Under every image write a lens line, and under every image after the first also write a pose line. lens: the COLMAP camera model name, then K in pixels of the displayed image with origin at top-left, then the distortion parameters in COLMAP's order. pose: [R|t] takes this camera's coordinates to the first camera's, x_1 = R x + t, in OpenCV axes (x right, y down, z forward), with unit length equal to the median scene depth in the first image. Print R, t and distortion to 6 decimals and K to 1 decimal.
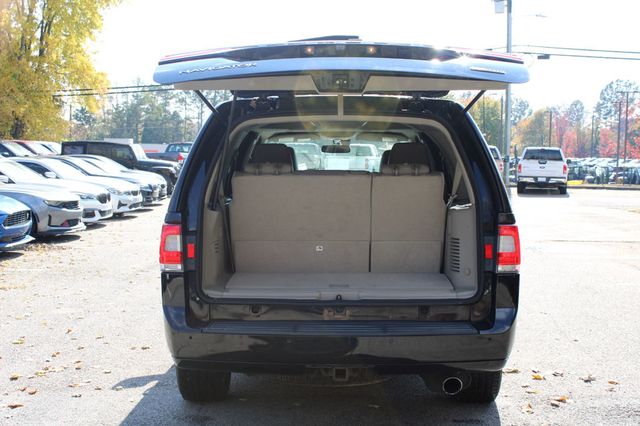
lens RADIAL K [[842.5, 0, 320.0], [0, 842.5, 213.0], [0, 0, 1]] dist [-0.070050, 0.022623]
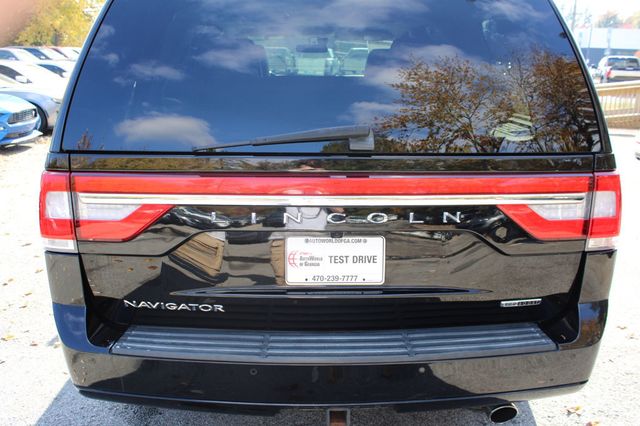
lens RADIAL K [[601.7, 0, 320.0], [0, 601.7, 213.0], [0, 0, 1]] dist [-0.115114, 0.006265]
pose [[0.998760, -0.007626, 0.049199, -0.001888], [-0.001671, 0.982508, 0.186215, -0.007559], [-0.049759, -0.186067, 0.981276, 0.118273]]
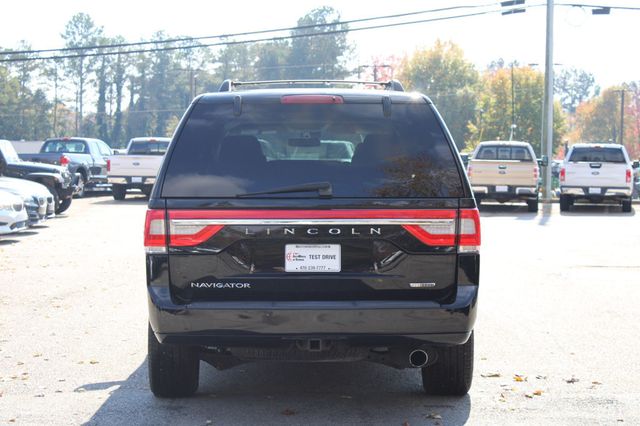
lens RADIAL K [[1358.1, 0, 320.0], [0, 1358.1, 213.0], [0, 0, 1]] dist [0.016016, 0.247576]
pose [[0.999220, -0.003400, 0.039352, -0.007412], [0.004553, 0.999562, -0.029258, 0.014187], [-0.039235, 0.029415, 0.998797, -0.150766]]
